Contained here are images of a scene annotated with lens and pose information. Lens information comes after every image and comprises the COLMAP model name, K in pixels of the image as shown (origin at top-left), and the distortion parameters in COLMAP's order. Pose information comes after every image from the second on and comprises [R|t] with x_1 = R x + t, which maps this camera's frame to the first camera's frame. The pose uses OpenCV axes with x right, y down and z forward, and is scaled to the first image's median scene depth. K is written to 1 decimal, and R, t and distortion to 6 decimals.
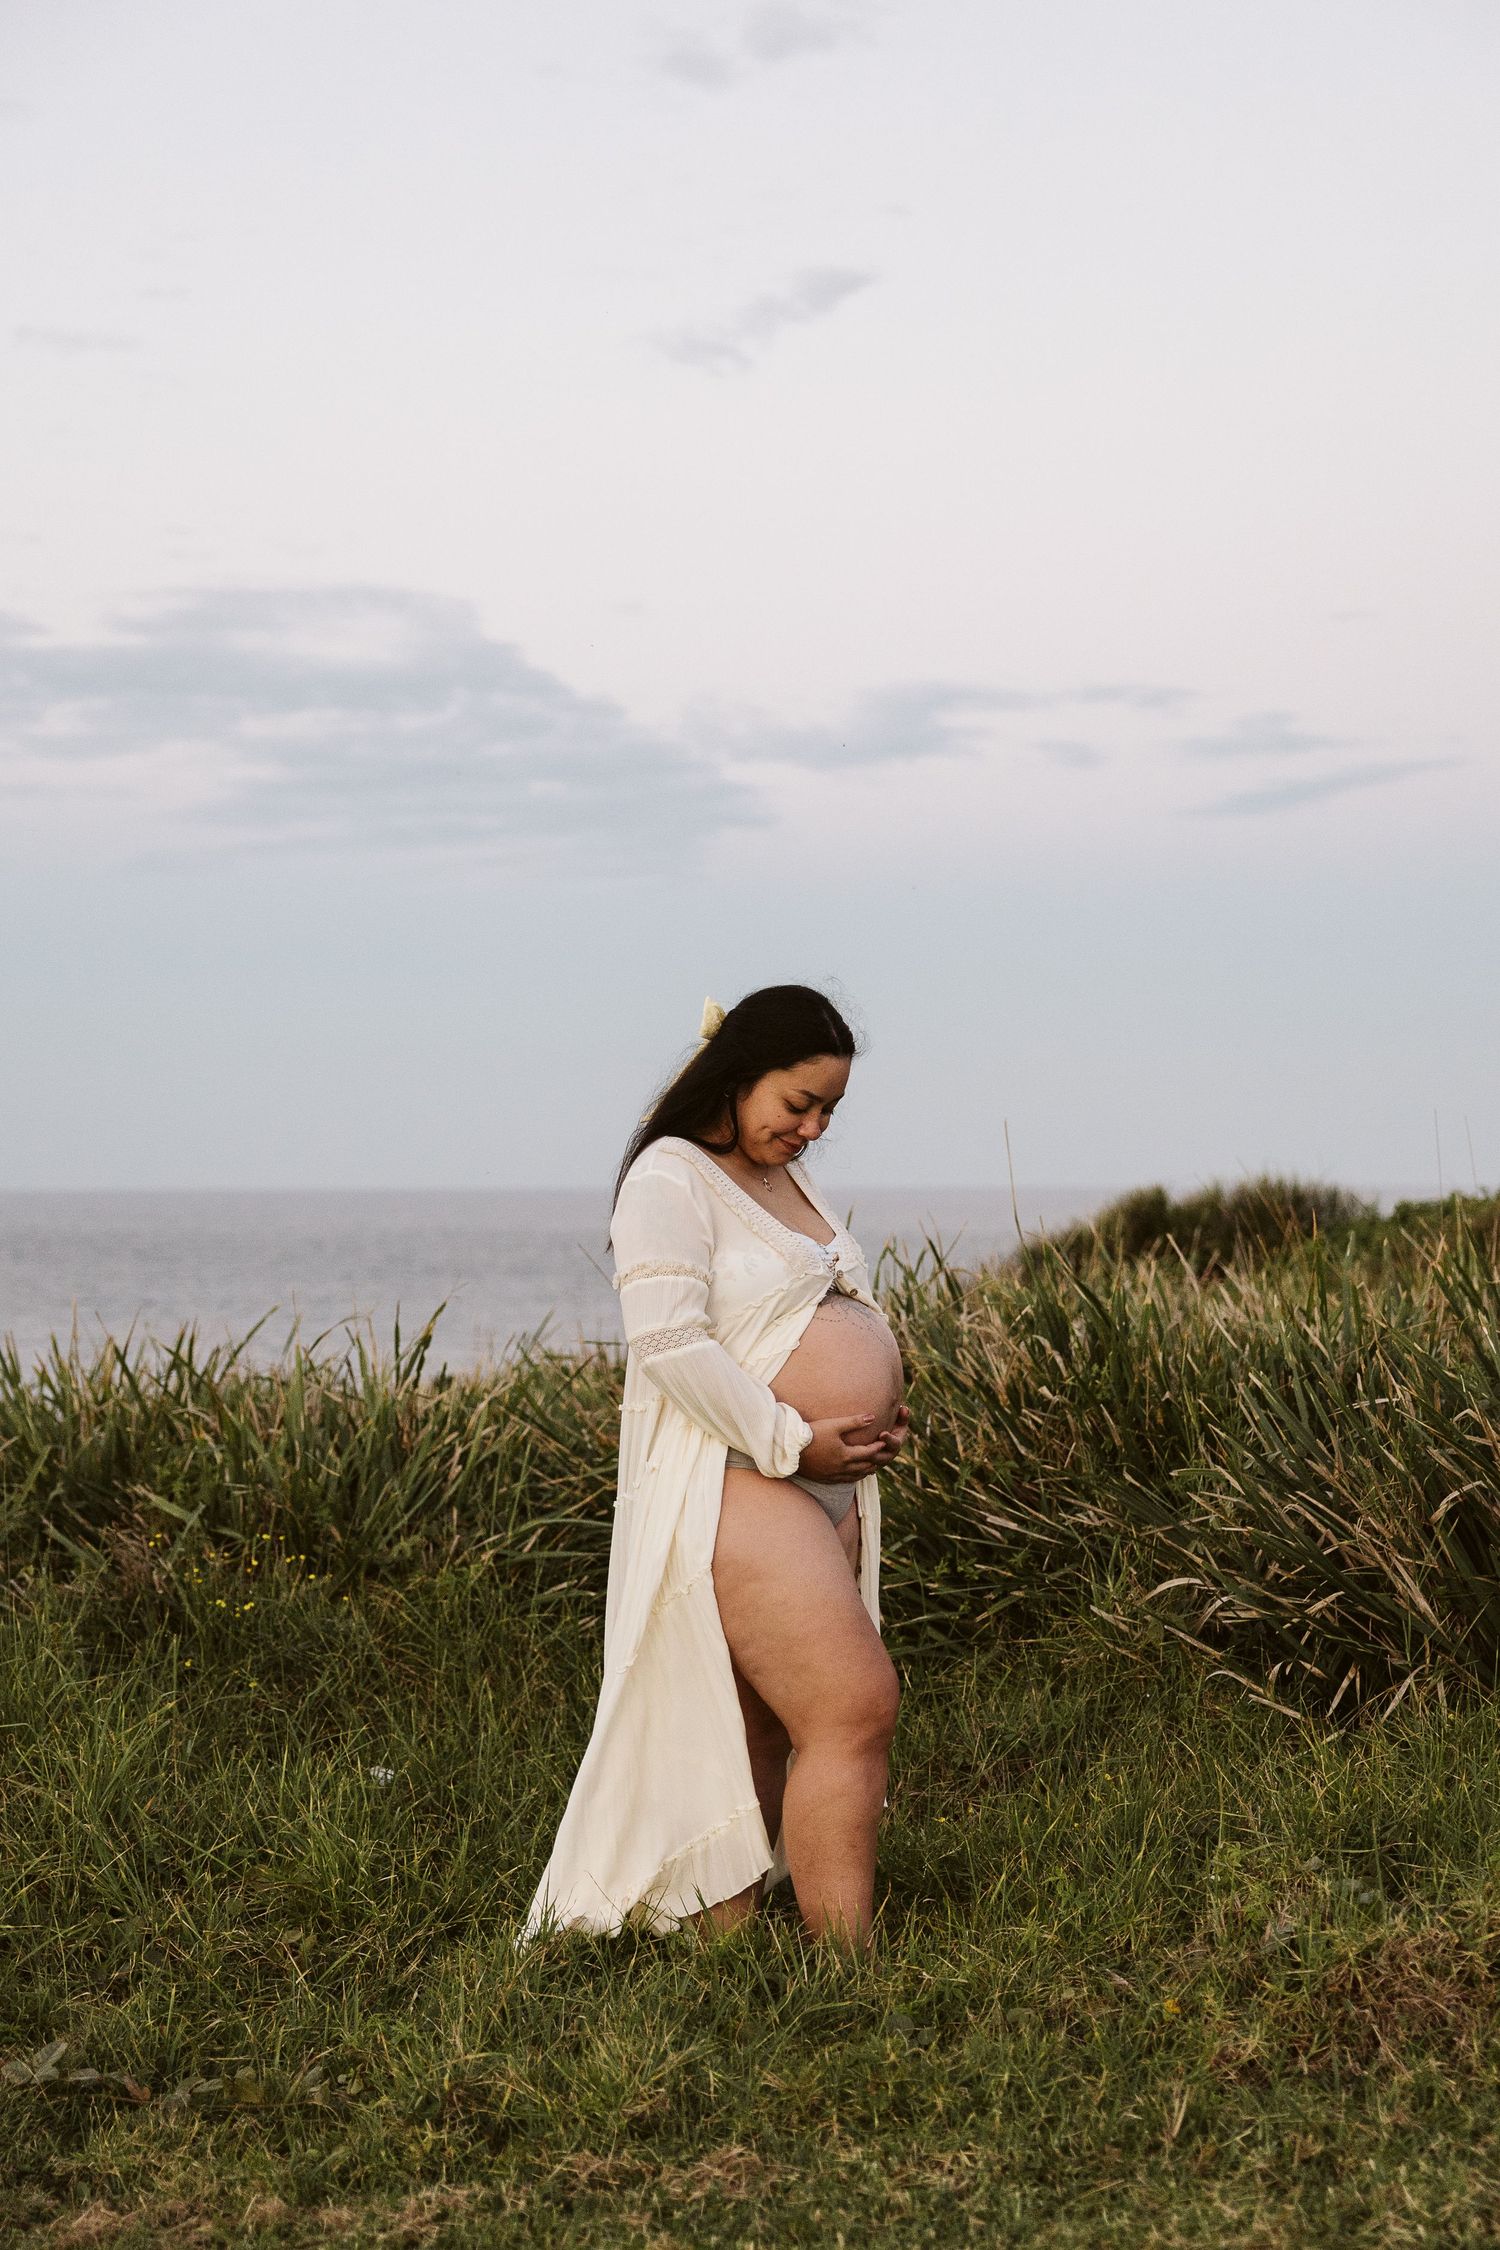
lens RADIAL K [[3290.1, 0, 750.0], [0, 3290.1, 1125.0], [0, 0, 1]] dist [-0.011551, -0.068959]
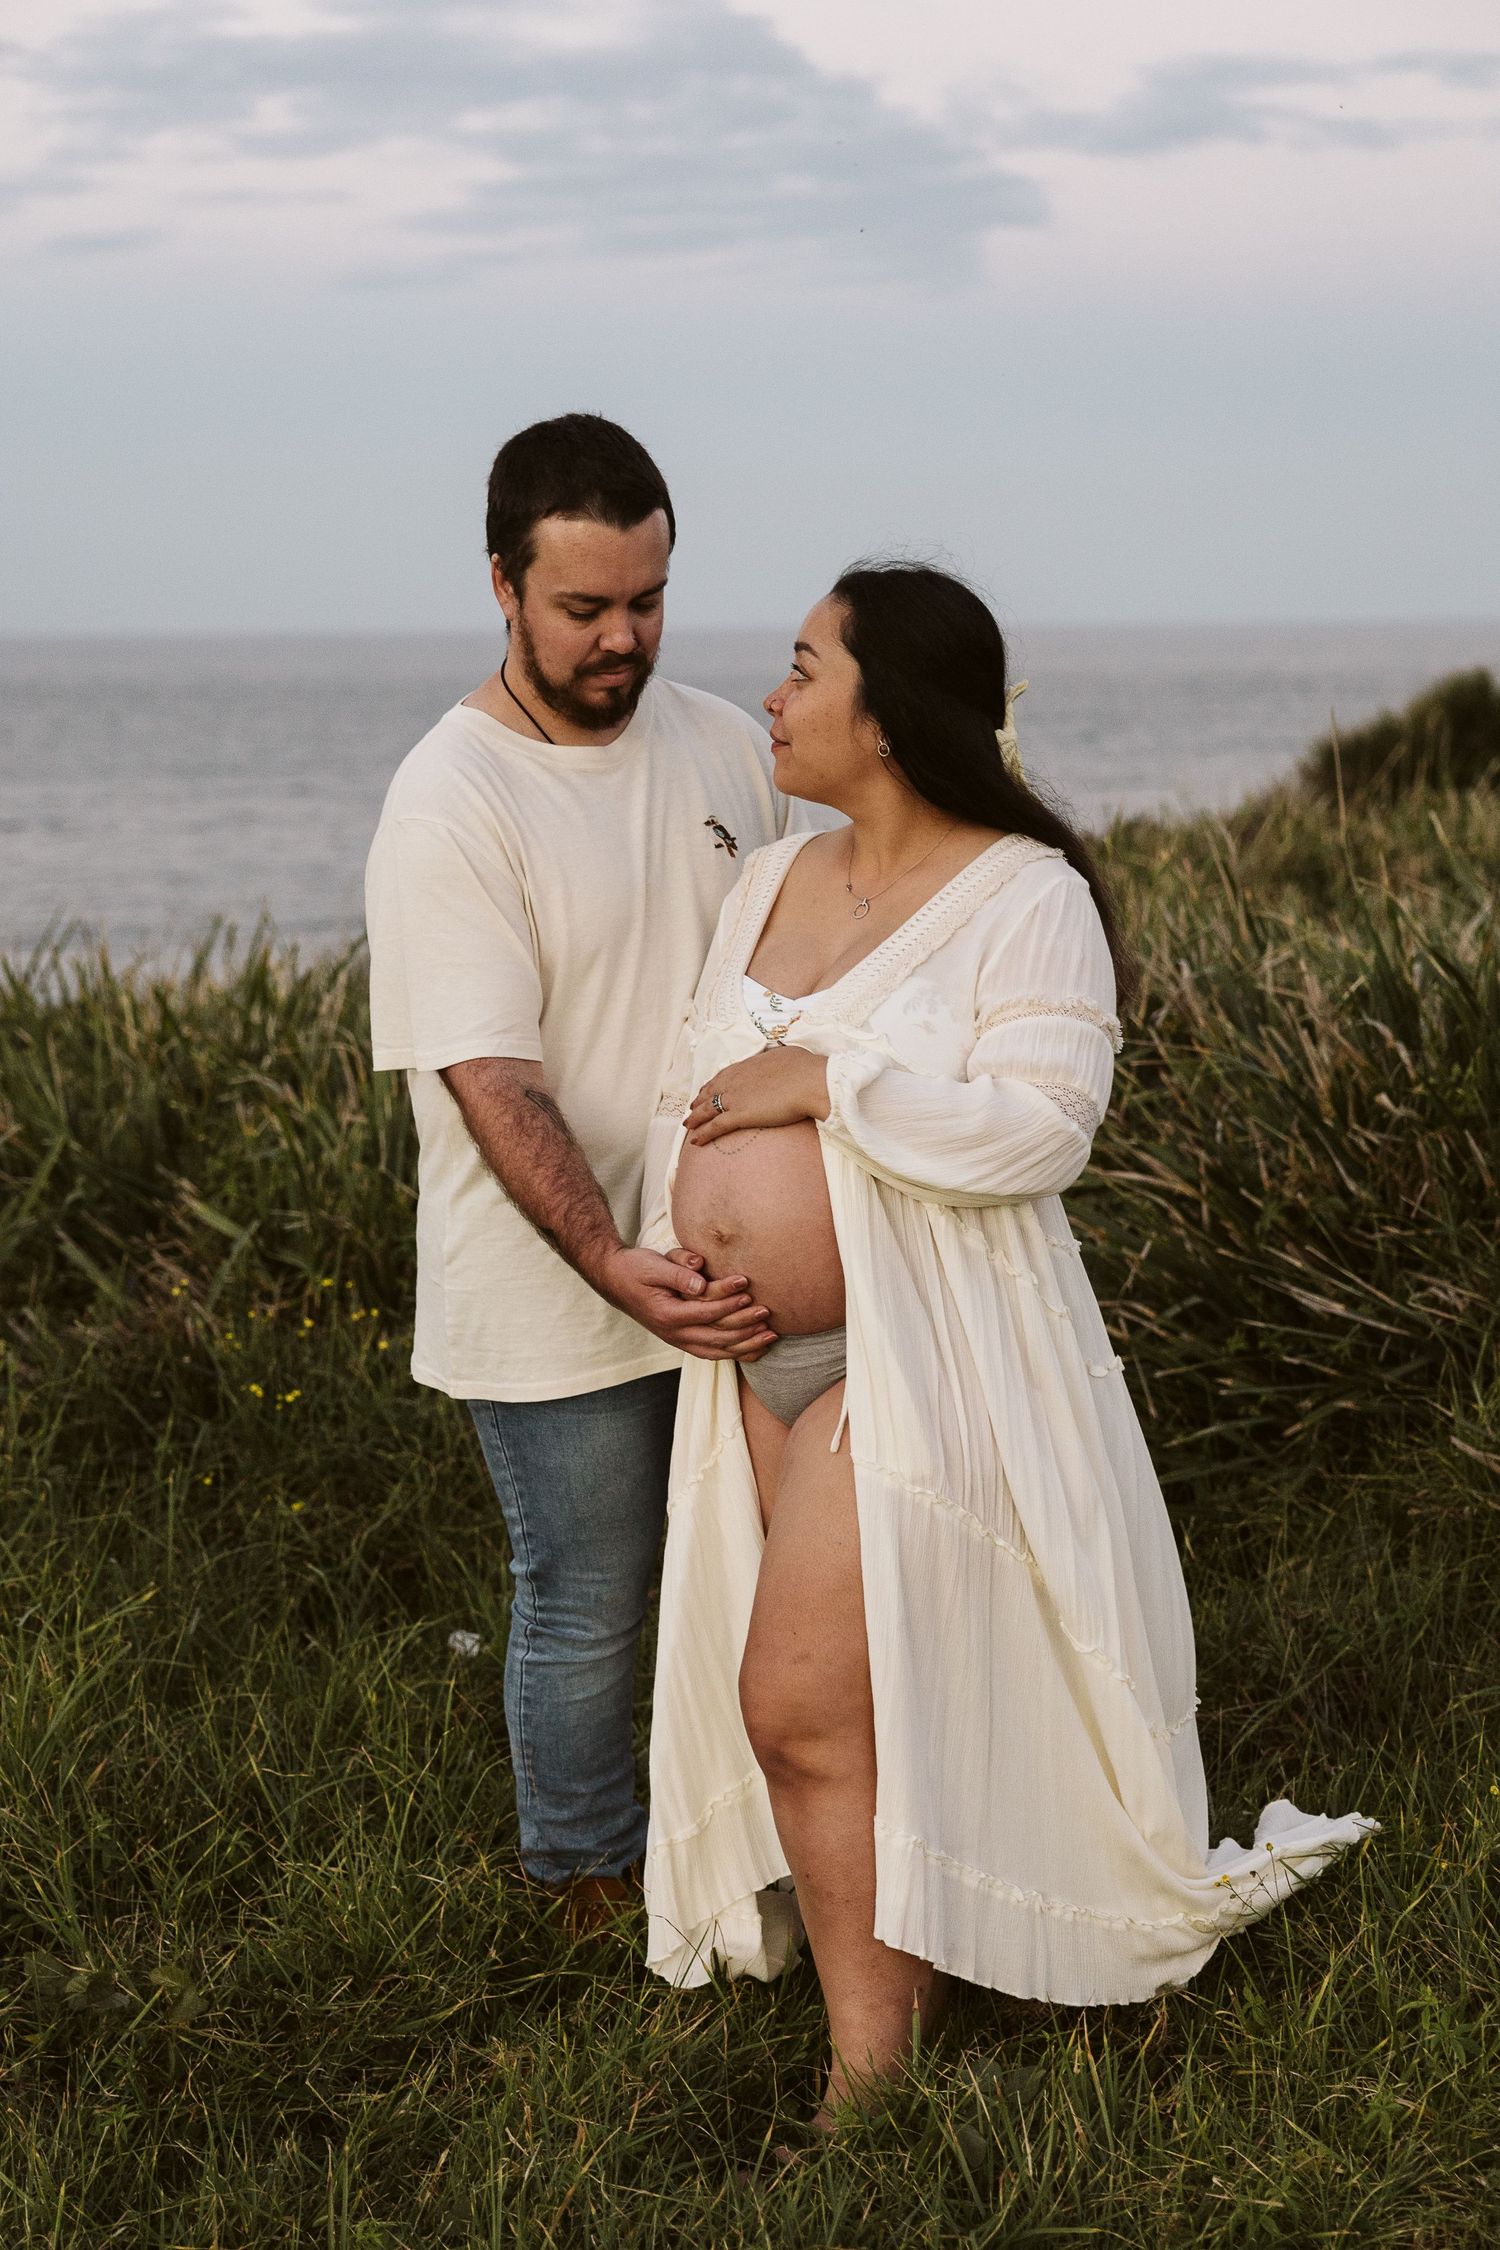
lens RADIAL K [[3462.4, 0, 750.0], [0, 3462.4, 1125.0], [0, 0, 1]] dist [-0.003269, -0.002114]
pose [[0.996986, -0.000441, -0.077574, 0.010389], [0.013172, 0.986425, 0.163685, -0.038947], [0.076449, -0.164214, 0.983458, 0.245469]]
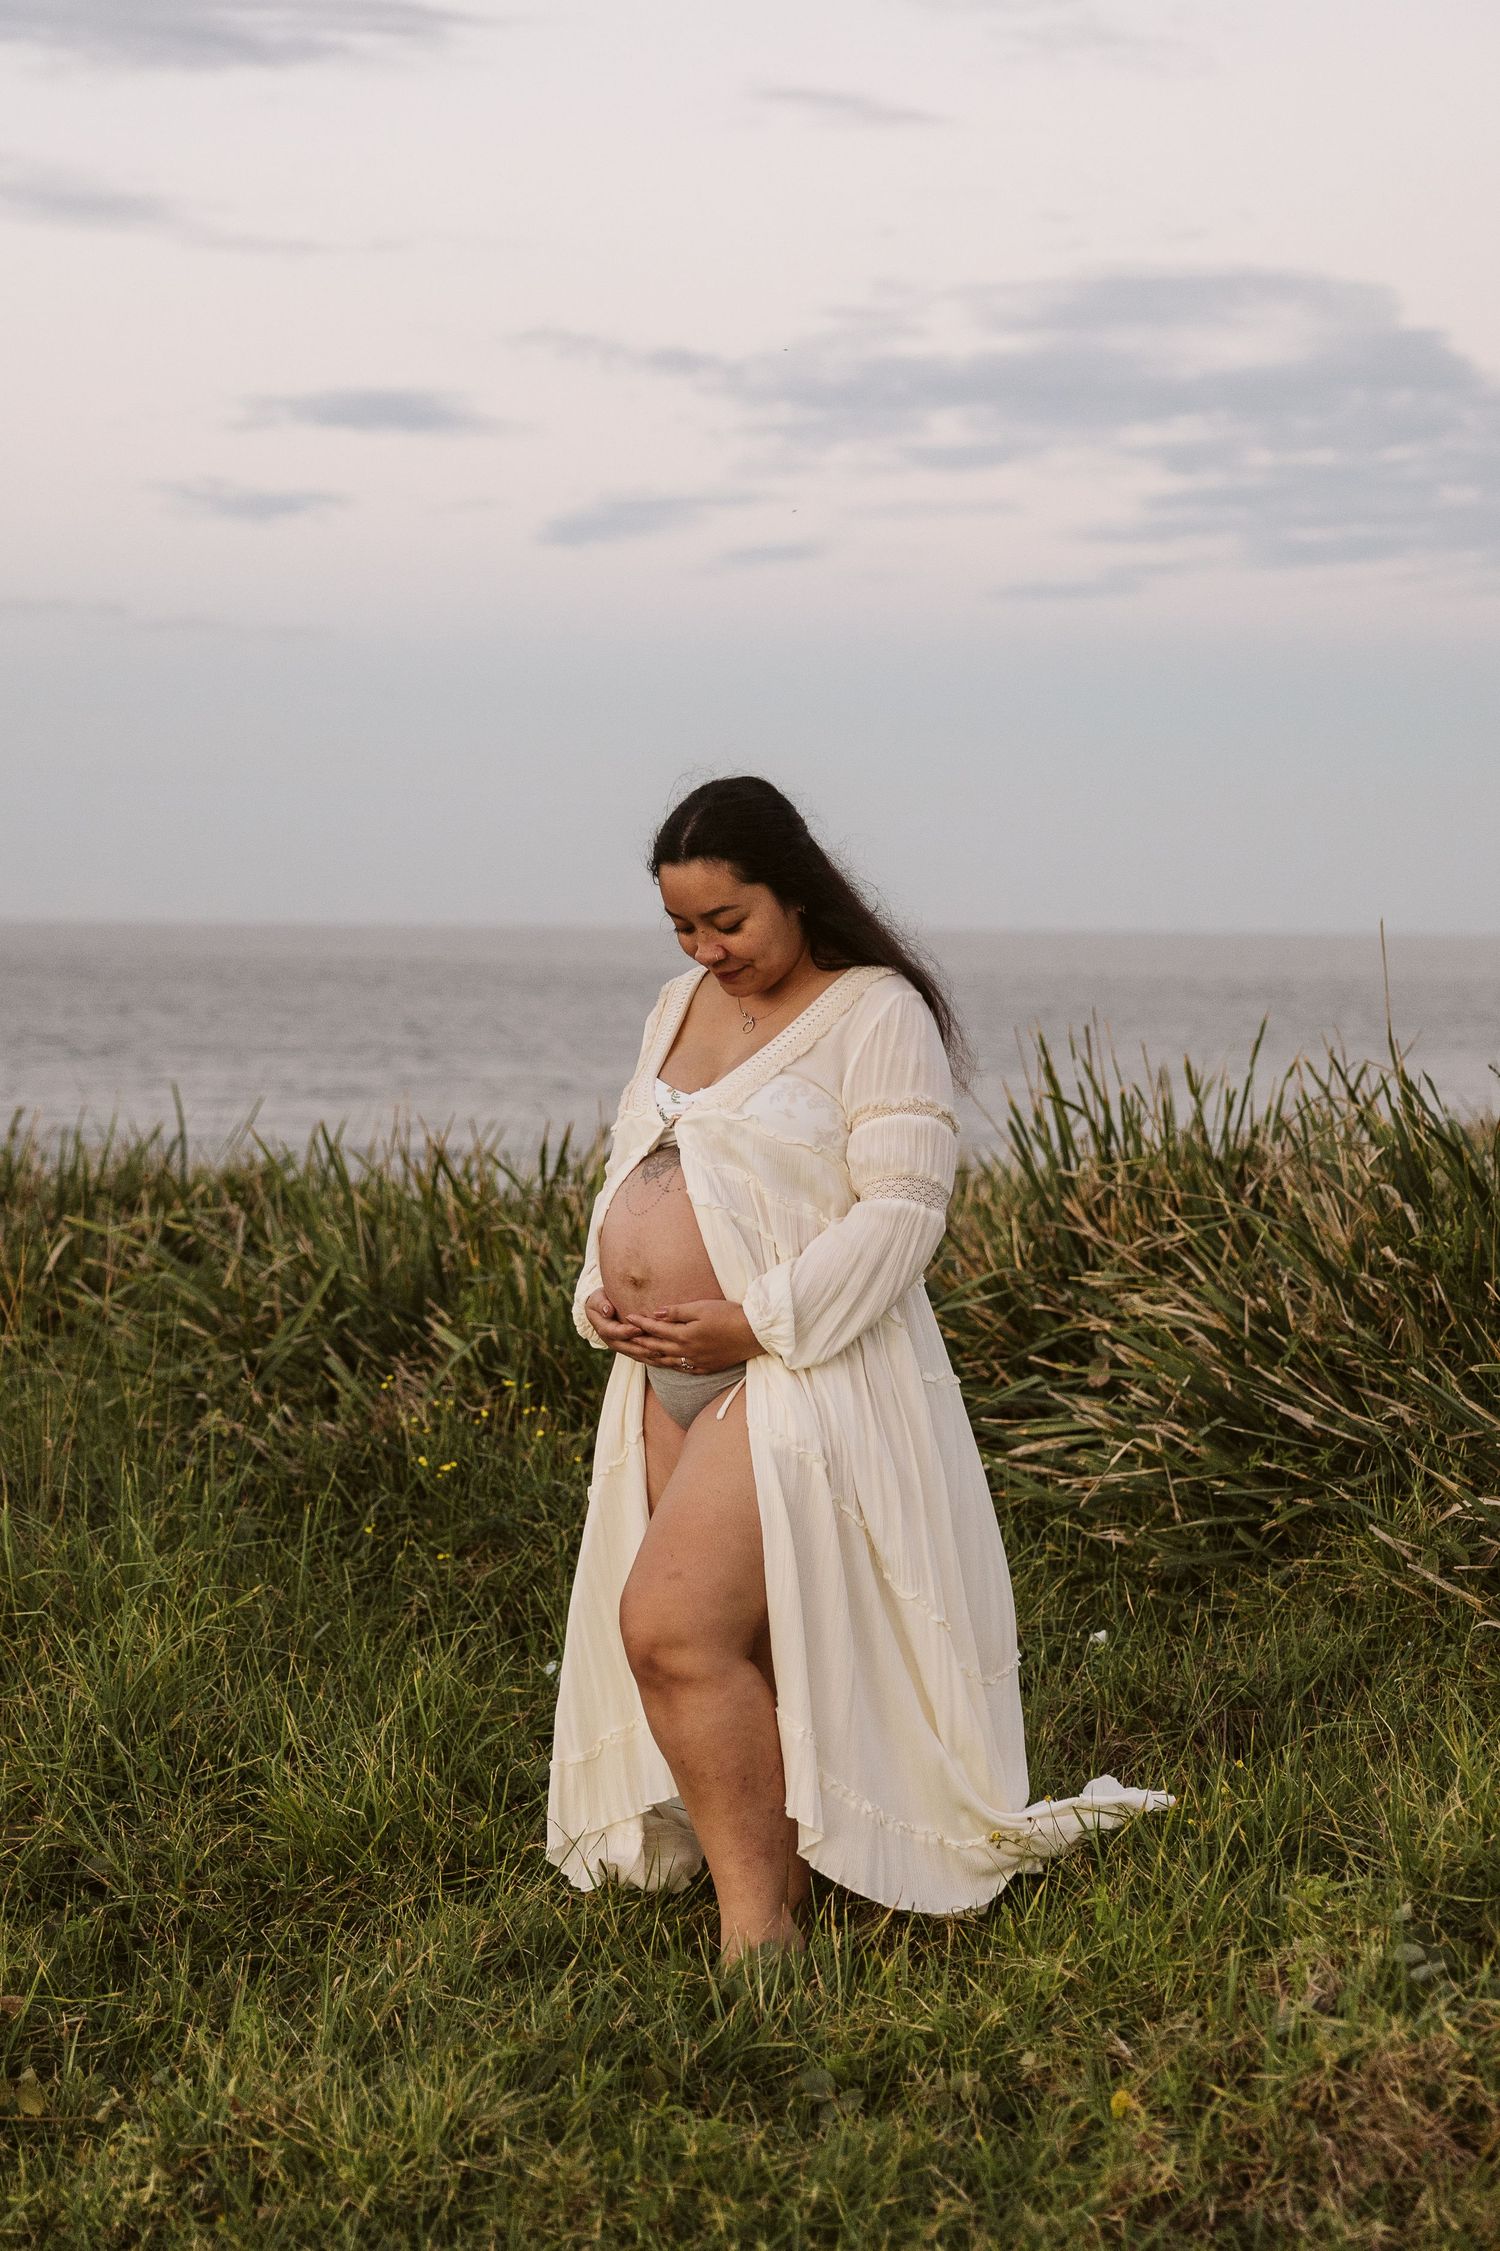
lens RADIAL K [[3484.4, 0, 855.4], [0, 3484.4, 1124.4], [0, 0, 1]] dist [-0.020299, 0.103827]
pose [[0.972824, 0.023274, -0.230372, 0.159816], [-0.005645, 0.997023, 0.076892, -0.017051], [0.231476, -0.073502, 0.970060, 0.125550]]
